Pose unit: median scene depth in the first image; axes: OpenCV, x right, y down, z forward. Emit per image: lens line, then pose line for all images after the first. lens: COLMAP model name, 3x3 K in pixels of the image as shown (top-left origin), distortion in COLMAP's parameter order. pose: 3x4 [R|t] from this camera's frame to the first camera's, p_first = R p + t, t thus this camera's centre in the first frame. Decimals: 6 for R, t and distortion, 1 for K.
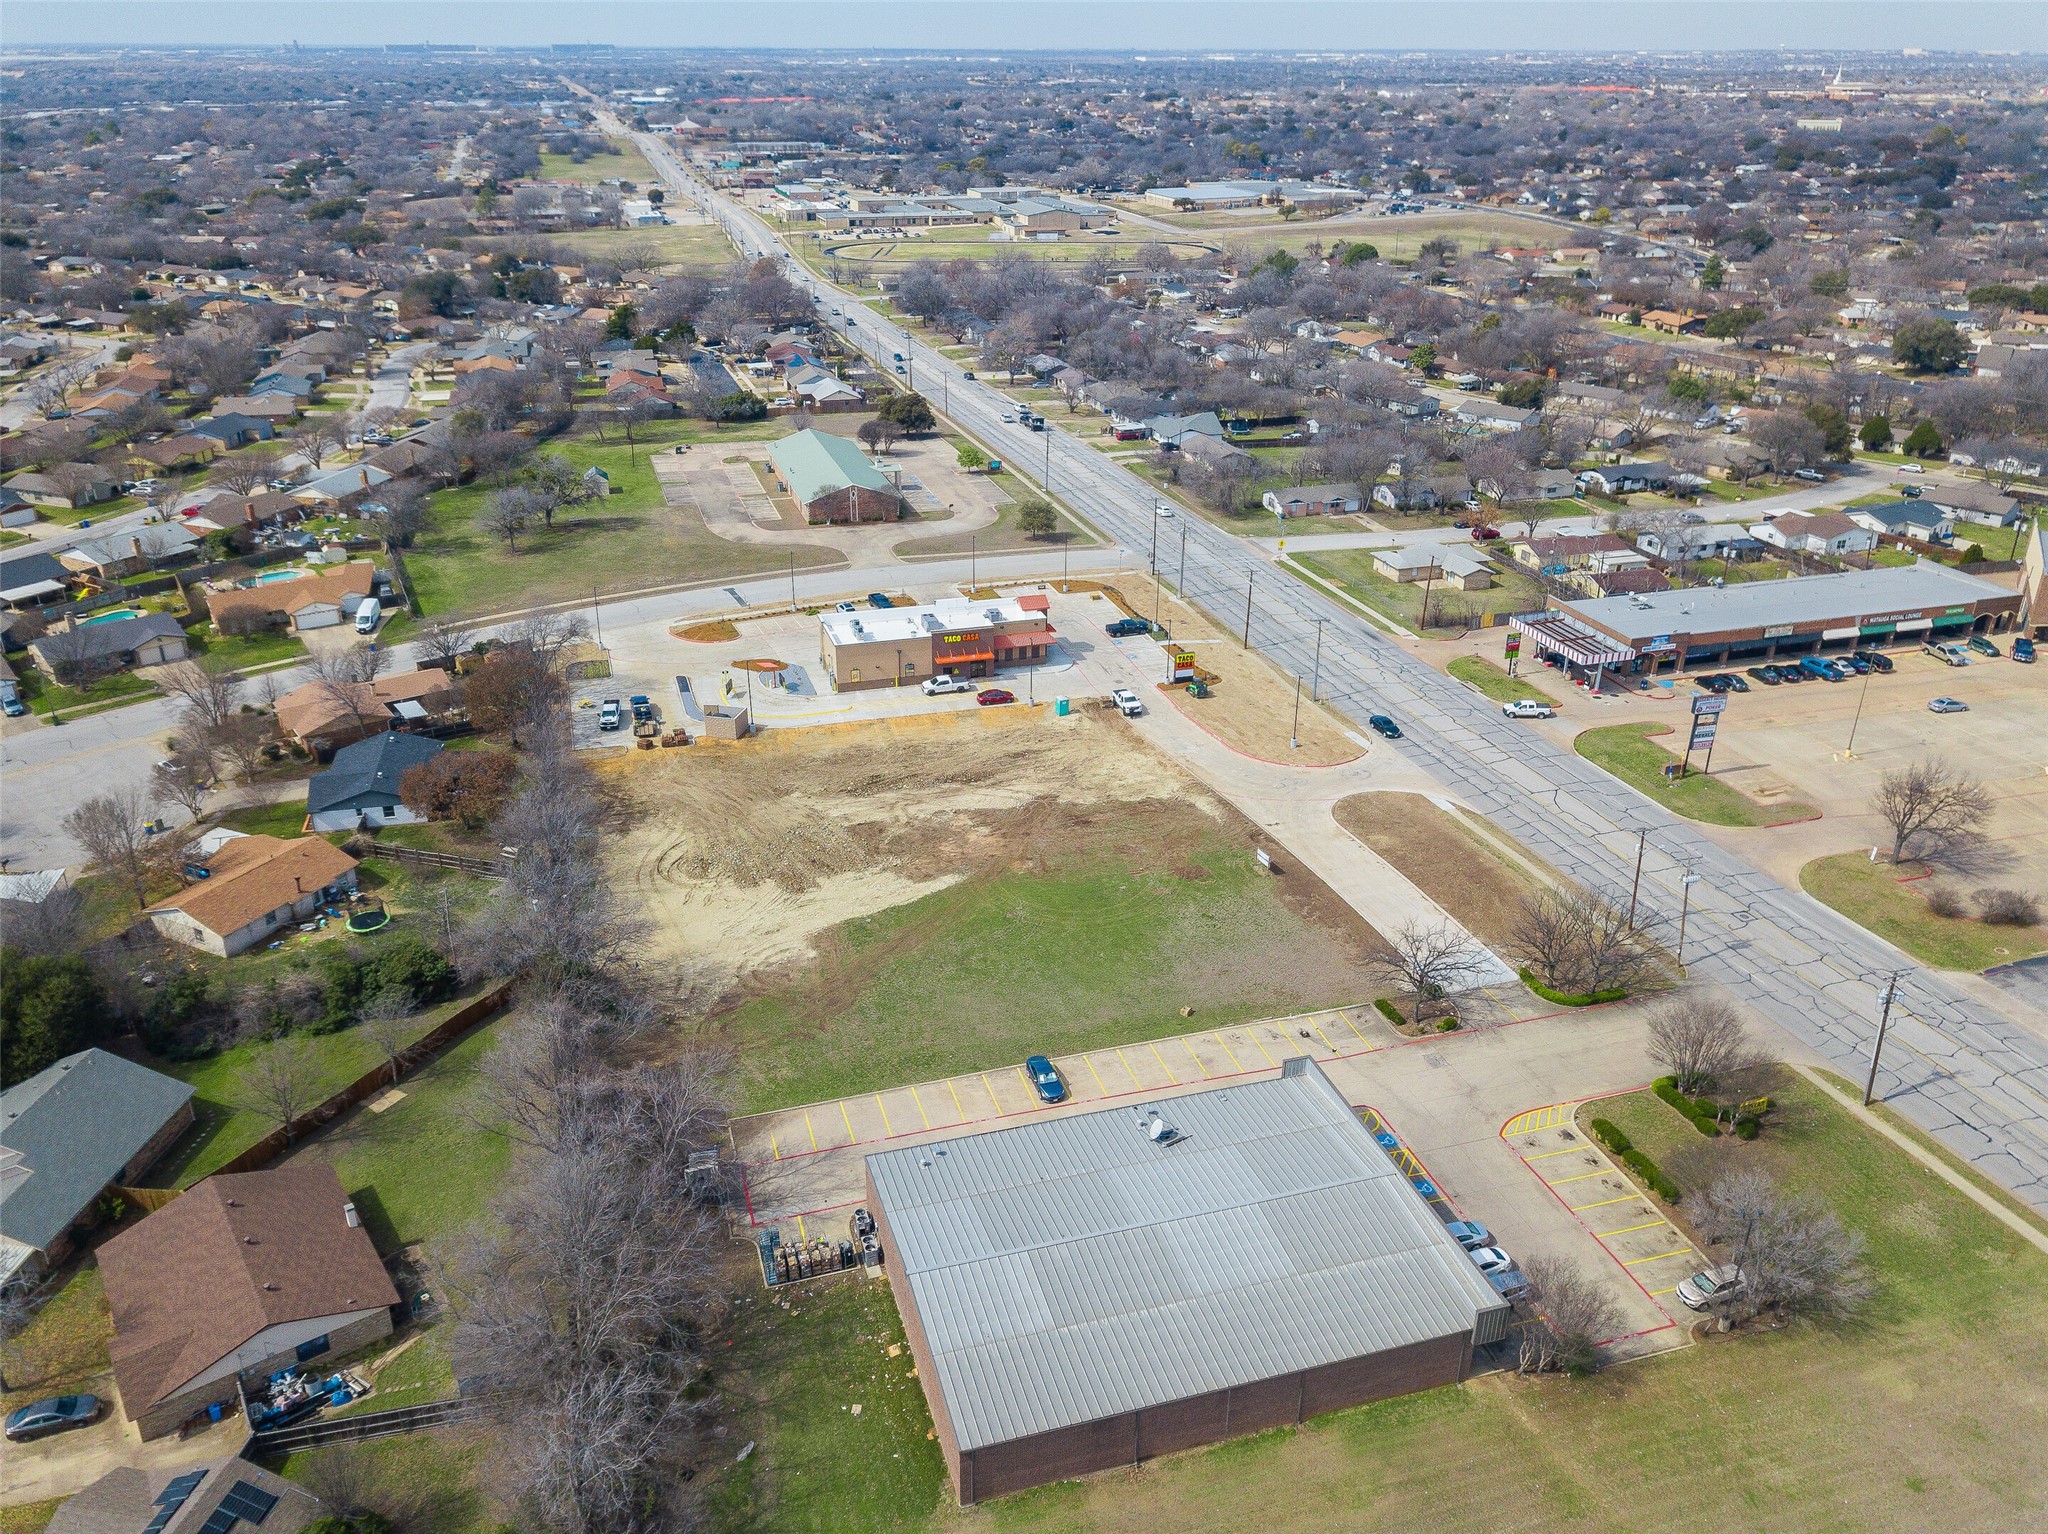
lens RADIAL K [[1560.3, 0, 1016.9], [0, 1560.3, 763.0], [0, 0, 1]] dist [0.020271, -0.027201]
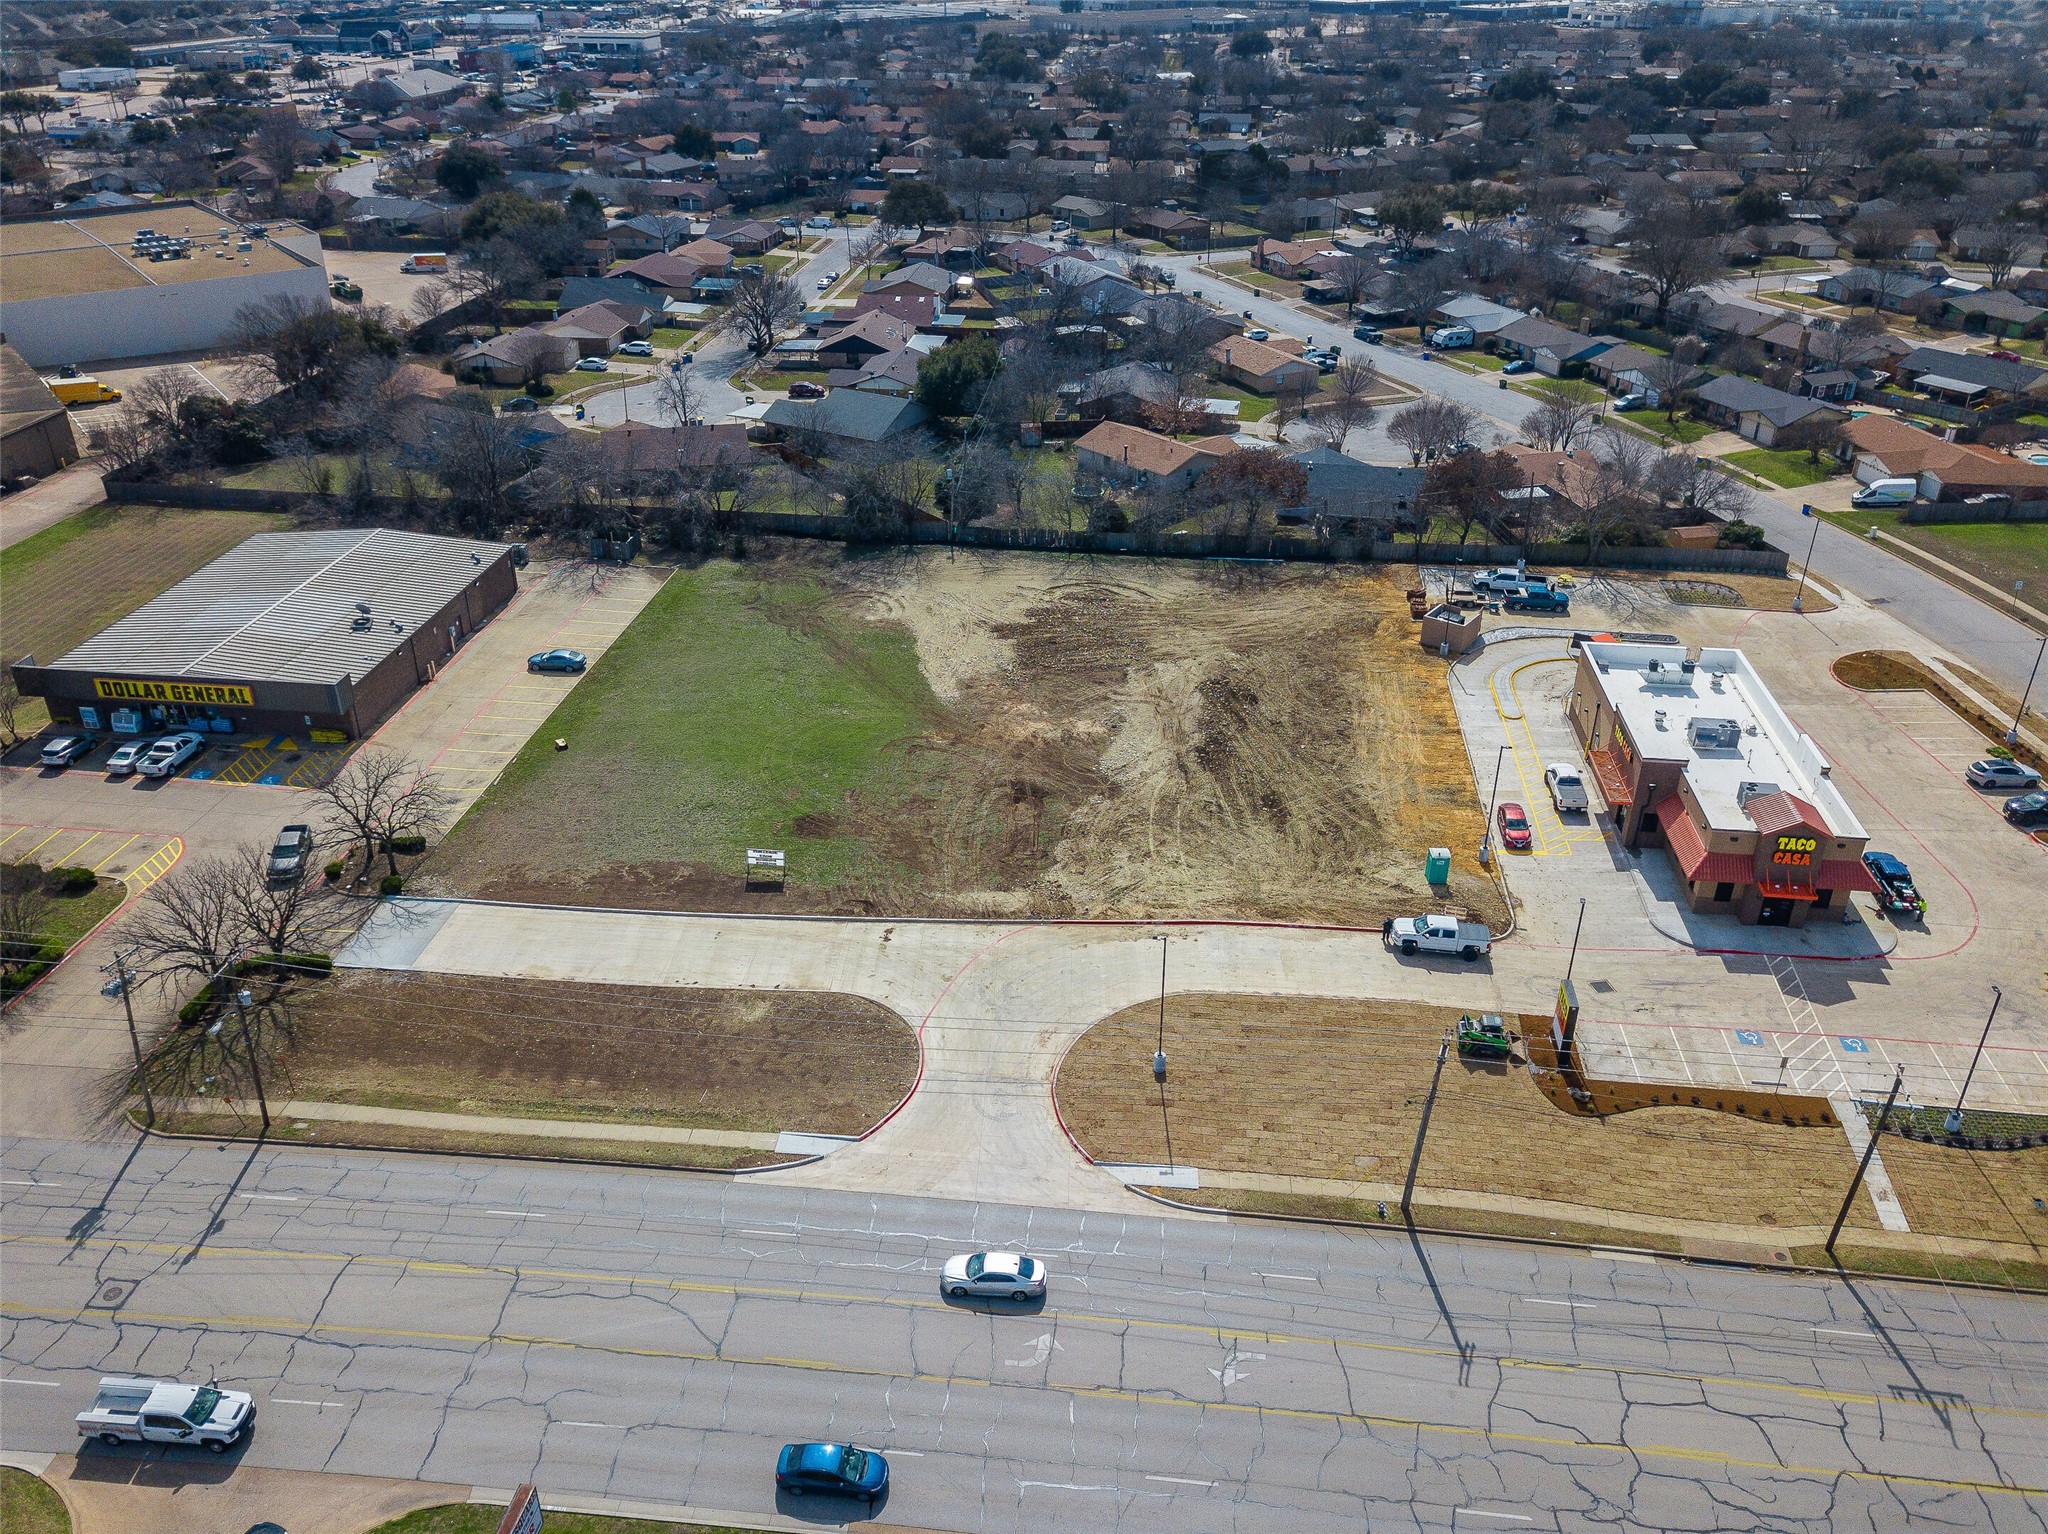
lens RADIAL K [[1563.7, 0, 1014.5], [0, 1563.7, 761.4], [0, 0, 1]] dist [0.008644, -0.005855]
pose [[-0.402760, 0.432874, -0.806476, 0.448951], [-0.381904, 0.721265, 0.577863, -0.281646], [0.831825, 0.540737, -0.125180, 0.799740]]
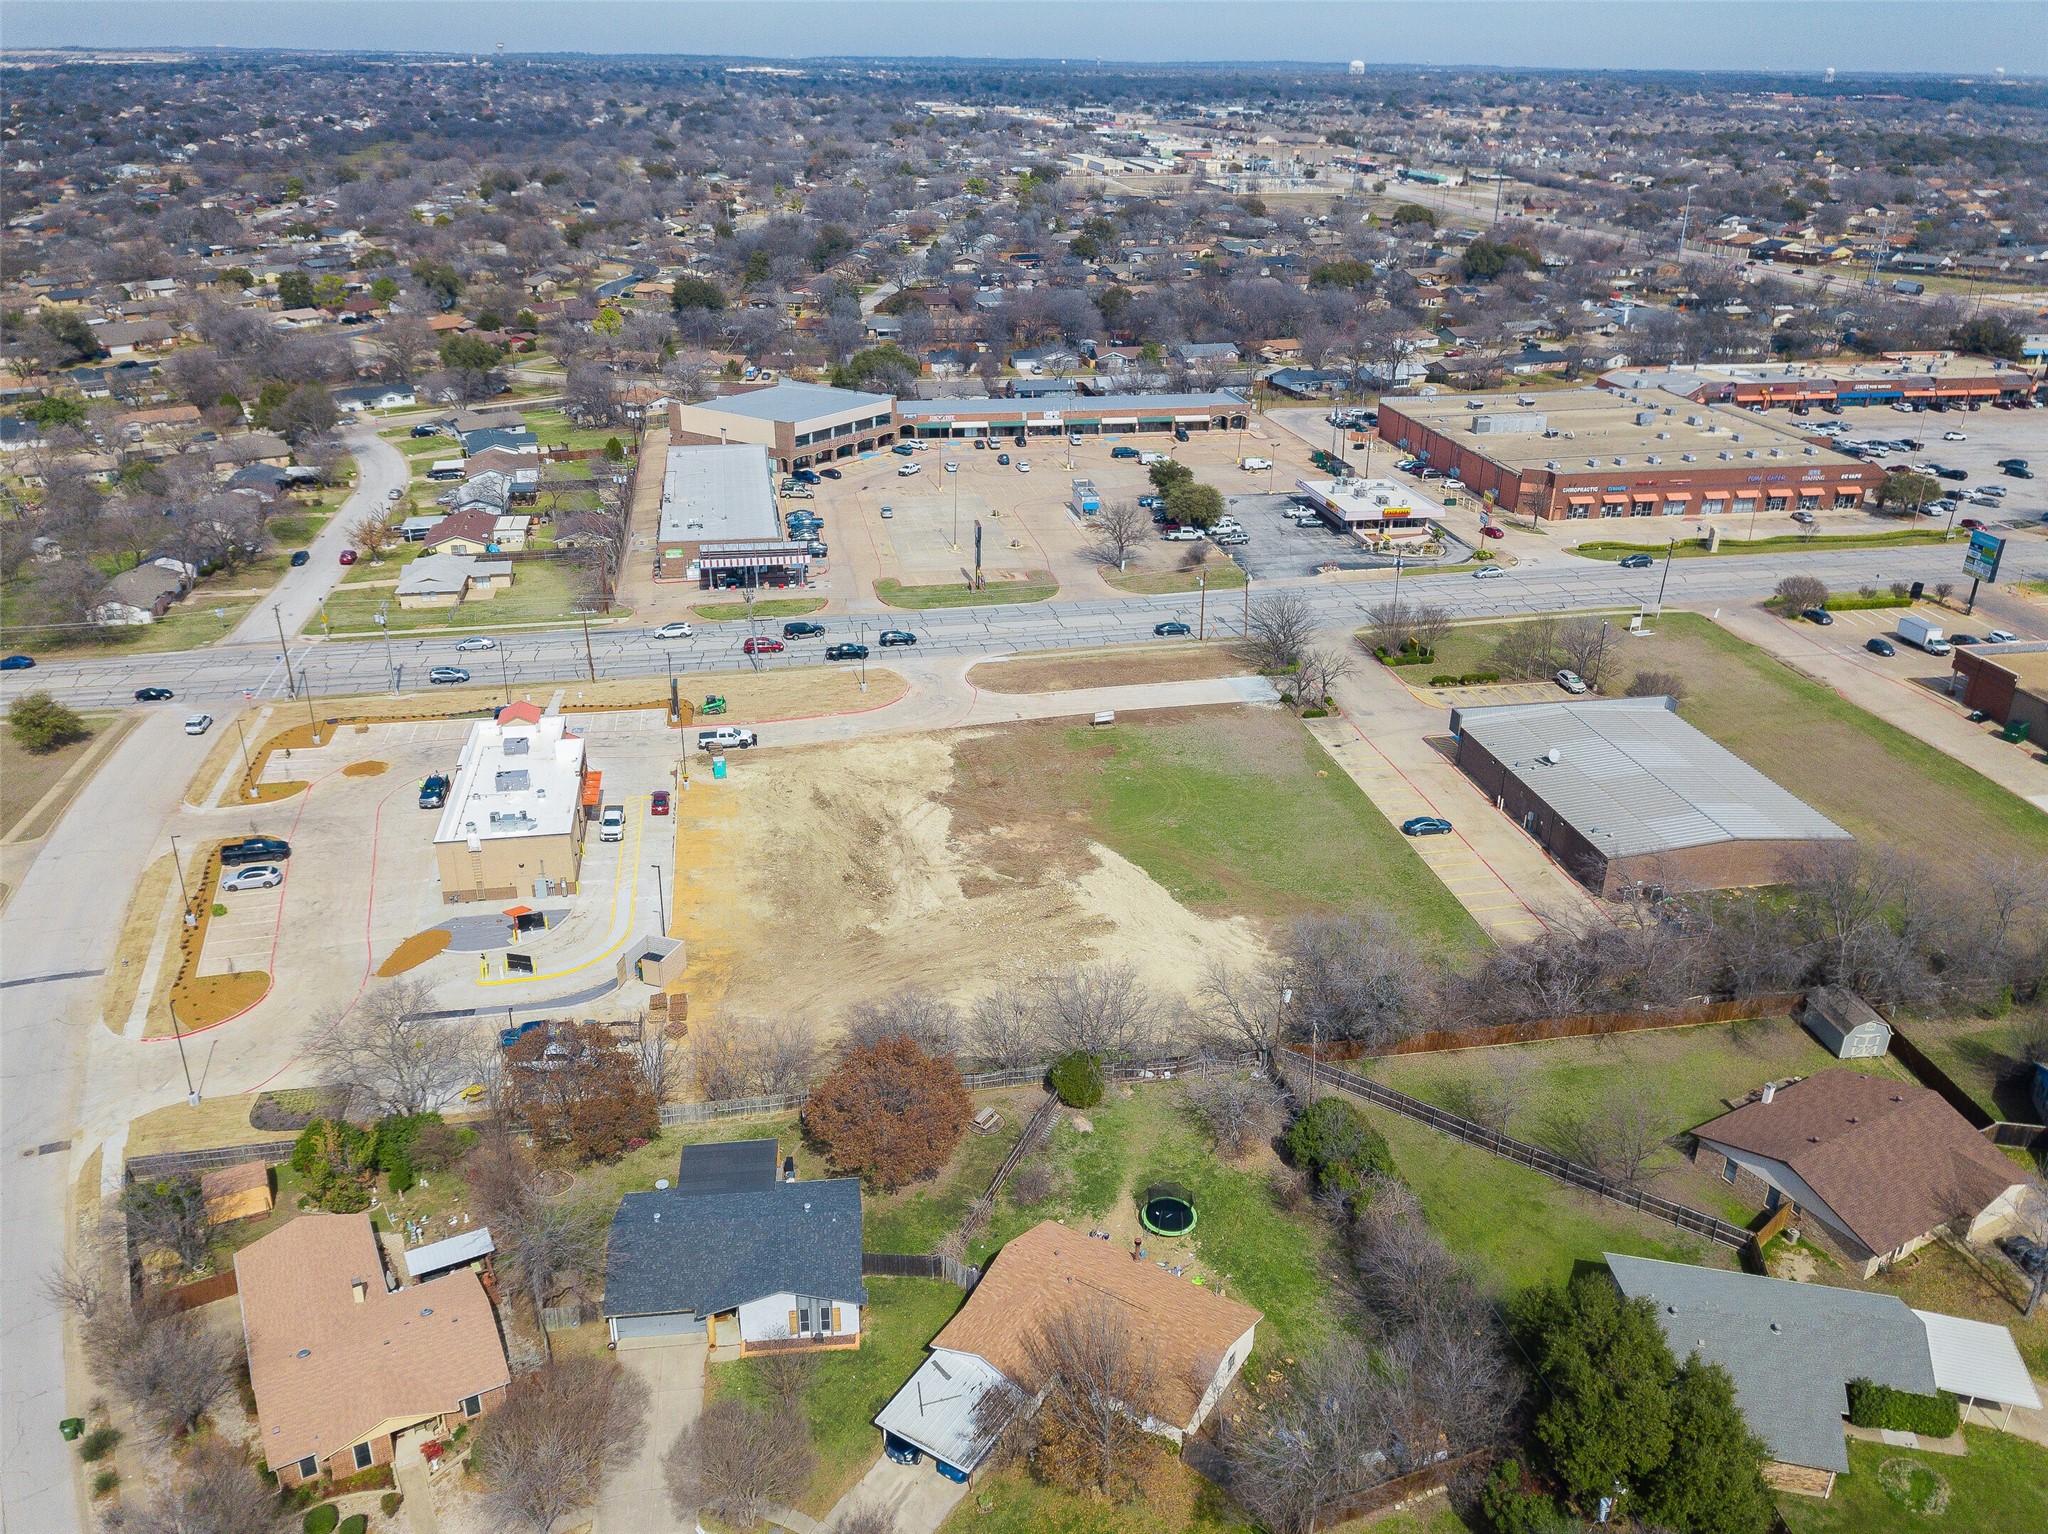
lens RADIAL K [[1560.3, 0, 1016.9], [0, 1560.3, 763.0], [0, 0, 1]] dist [0.020271, -0.027201]
pose [[0.113044, -0.410656, 0.904756, -0.657727], [0.402783, 0.851356, 0.336093, -0.234562], [-0.908288, 0.326427, 0.261646, 0.526845]]
